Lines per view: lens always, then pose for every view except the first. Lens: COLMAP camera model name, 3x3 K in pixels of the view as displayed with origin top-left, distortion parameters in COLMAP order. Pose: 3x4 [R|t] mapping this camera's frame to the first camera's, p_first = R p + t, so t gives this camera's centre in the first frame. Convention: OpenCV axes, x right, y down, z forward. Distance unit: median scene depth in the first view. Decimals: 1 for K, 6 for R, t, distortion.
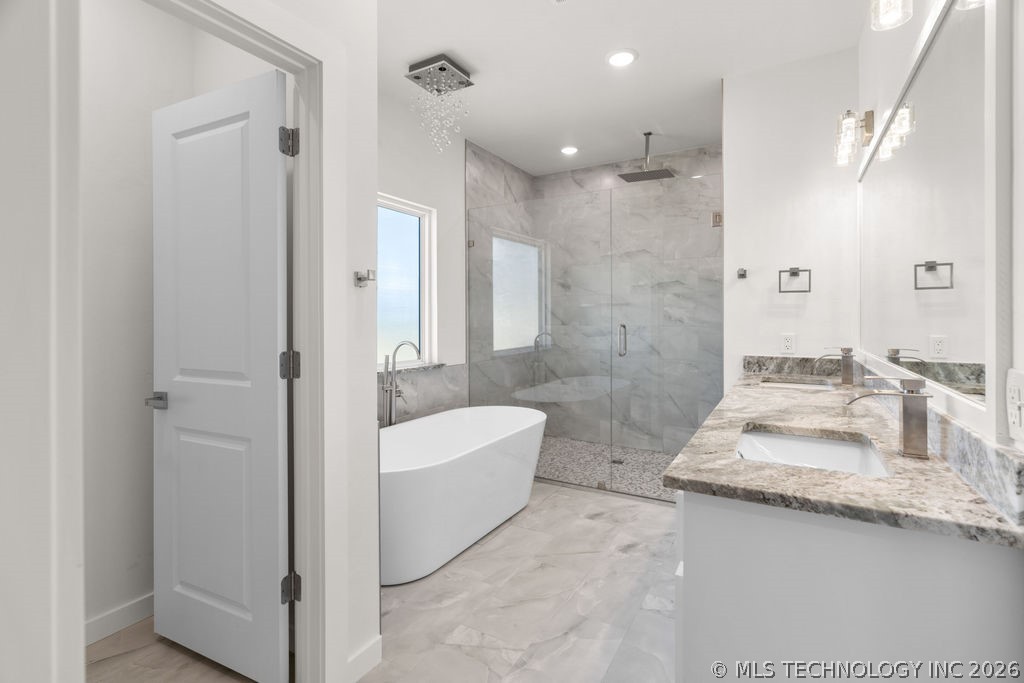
lens RADIAL K [[467.8, 0, 514.2], [0, 467.8, 318.2], [0, 0, 1]] dist [-0.010320, 0.004407]
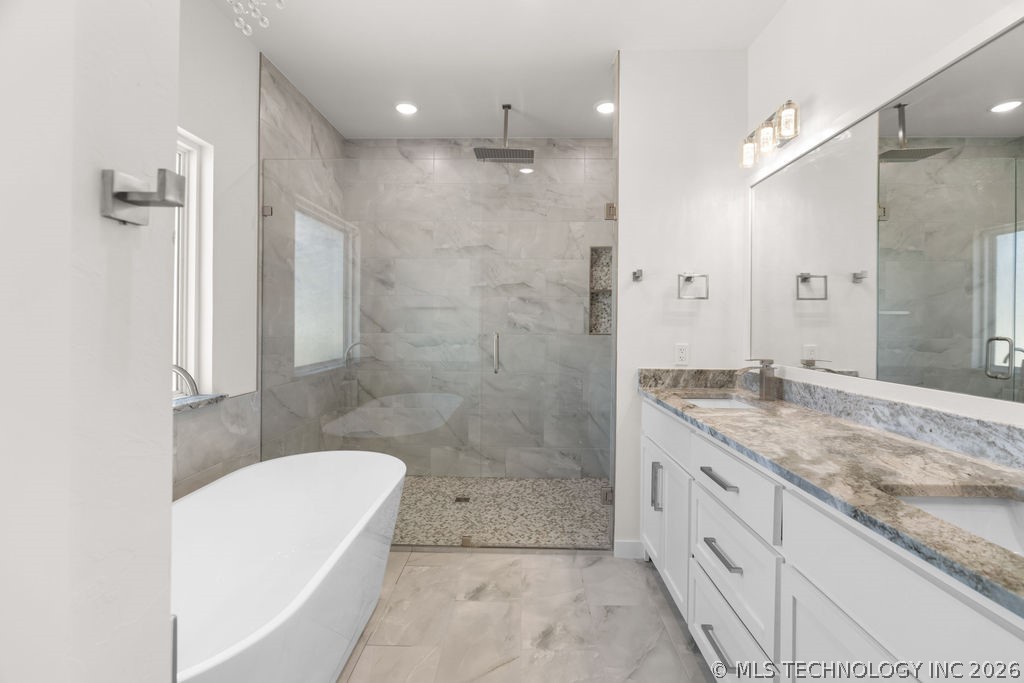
lens RADIAL K [[467.8, 0, 511.1], [0, 467.8, 323.4], [0, 0, 1]] dist [-0.010320, 0.004407]
pose [[0.878116, 0.011354, 0.478313, -0.108115], [-0.011187, 0.999932, -0.003198, -0.000152], [-0.478317, -0.002542, 0.878183, 0.258268]]
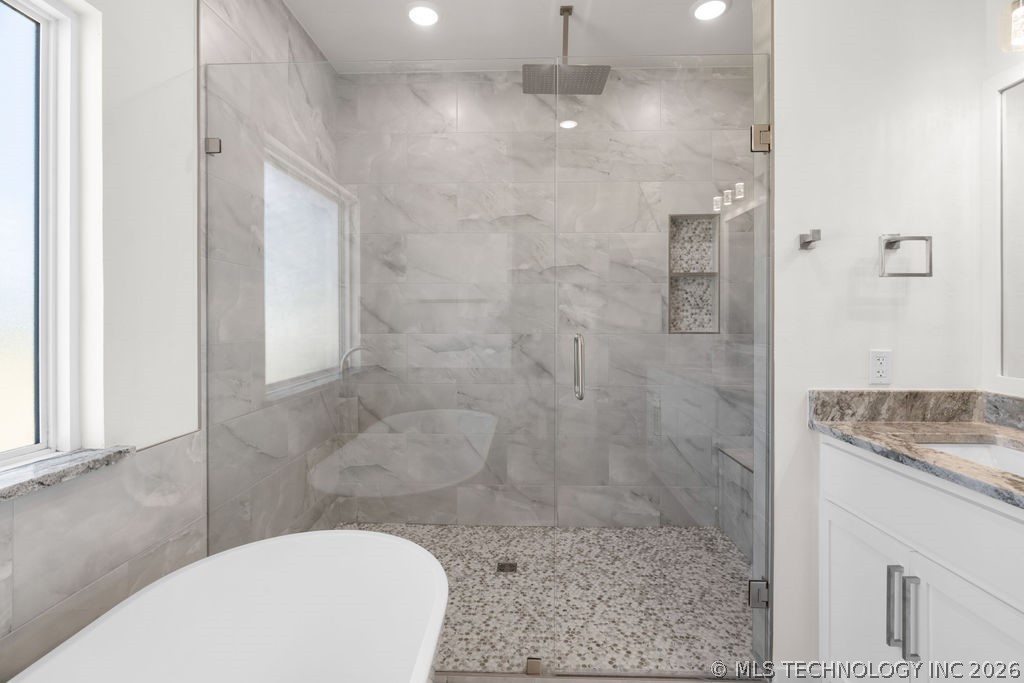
lens RADIAL K [[467.8, 0, 509.9], [0, 467.8, 320.9], [0, 0, 1]] dist [-0.010320, 0.004407]
pose [[0.879064, 0.001745, 0.476701, -0.059434], [-0.002068, 0.999998, 0.000152, -0.000789], [-0.476700, -0.001120, 0.879066, 0.522778]]
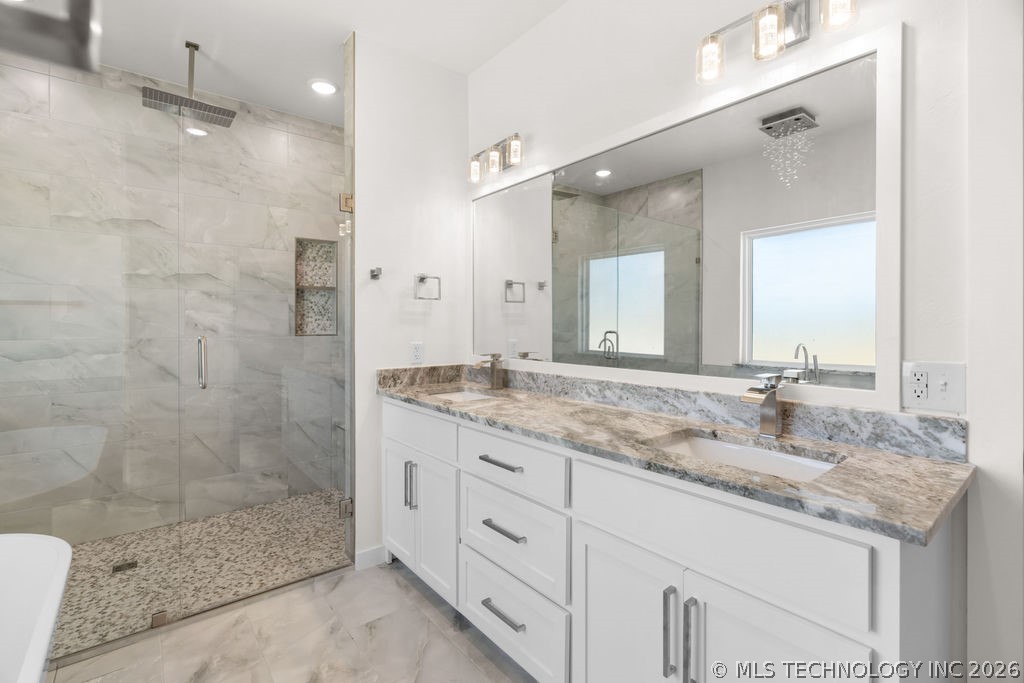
lens RADIAL K [[467.8, 0, 507.4], [0, 467.8, 327.1], [0, 0, 1]] dist [-0.010320, 0.004407]
pose [[0.362809, -0.002520, 0.931860, -0.167392], [-0.000256, 0.999996, 0.002804, -0.000656], [-0.931864, -0.001256, 0.362807, 0.354308]]
